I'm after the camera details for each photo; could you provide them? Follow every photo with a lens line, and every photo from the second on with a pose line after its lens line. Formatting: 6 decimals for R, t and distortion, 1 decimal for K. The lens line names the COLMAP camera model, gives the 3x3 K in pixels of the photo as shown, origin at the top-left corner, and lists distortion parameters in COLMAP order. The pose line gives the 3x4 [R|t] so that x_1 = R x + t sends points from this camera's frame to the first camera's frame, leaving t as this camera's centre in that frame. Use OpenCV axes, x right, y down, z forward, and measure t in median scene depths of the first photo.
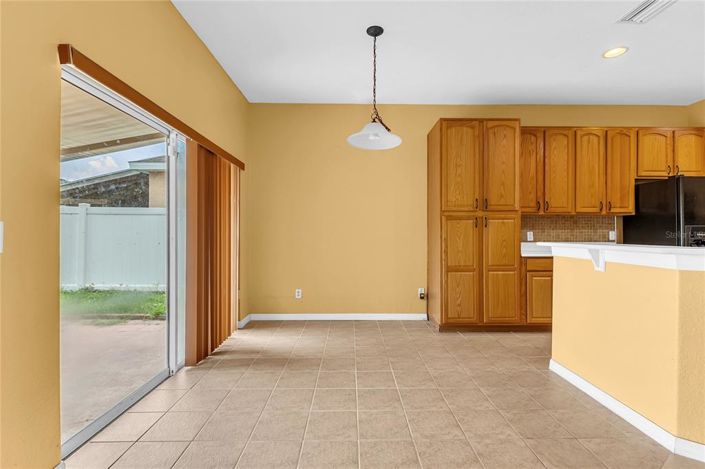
lens RADIAL K [[326.5, 0, 352.5], [0, 326.5, 234.5], [0, 0, 1]] dist [0.000374, -0.000818]
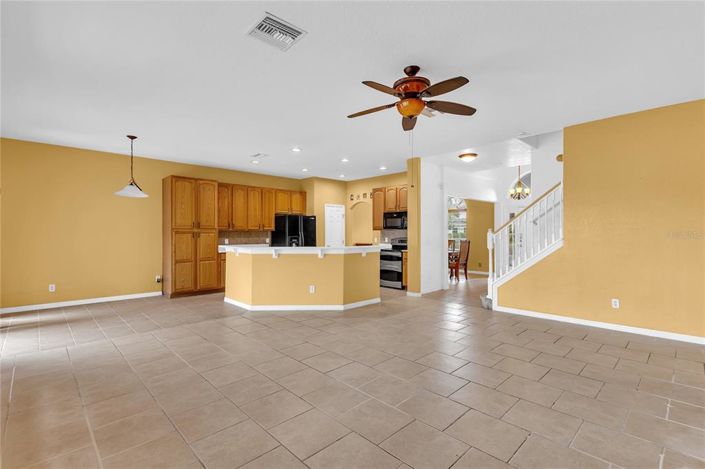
lens RADIAL K [[326.5, 0, 352.5], [0, 326.5, 234.5], [0, 0, 1]] dist [0.000374, -0.000818]
pose [[0.720408, 0.000612, 0.693550, -0.236365], [0.000533, 0.999999, -0.001436, -0.035737], [-0.693550, 0.001404, 0.720407, -0.899882]]
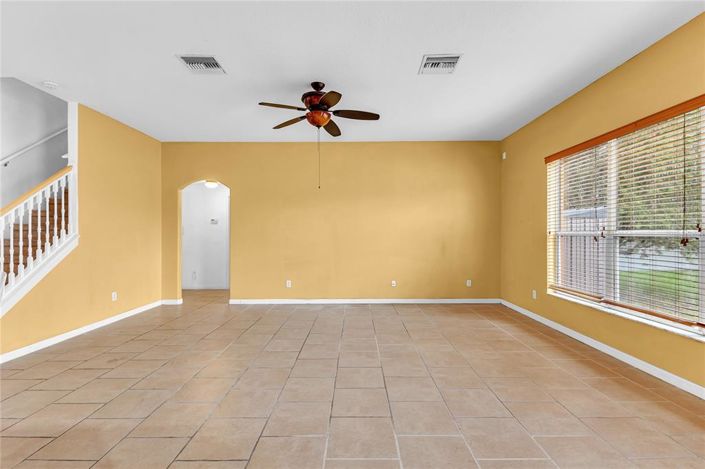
lens RADIAL K [[326.5, 0, 352.5], [0, 326.5, 234.5], [0, 0, 1]] dist [0.000374, -0.000818]
pose [[-0.999918, 0.006028, 0.011267, 0.307073], [0.006093, 0.999965, 0.005725, -0.028305], [-0.011233, 0.005793, -0.999920, 0.471823]]
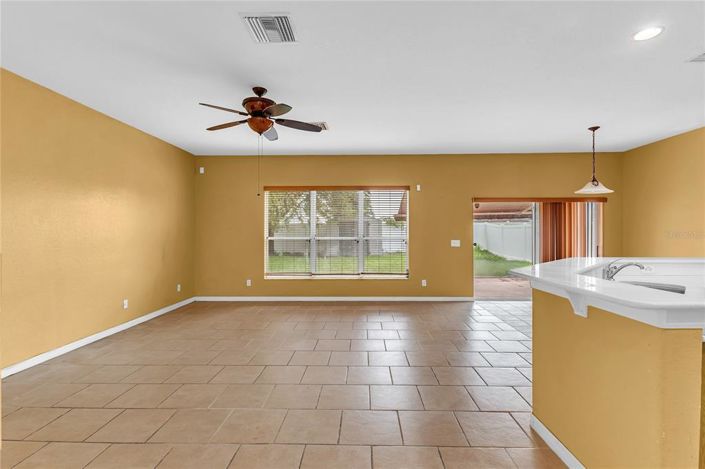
lens RADIAL K [[329.6, 0, 363.2], [0, 329.6, 234.9], [0, 0, 1]] dist [0.002469, 0.000009]
pose [[-0.010488, 0.006973, -0.999921, 1.303771], [-0.000587, 0.999975, 0.006980, -0.050083], [0.999945, 0.000660, -0.010484, -0.146055]]
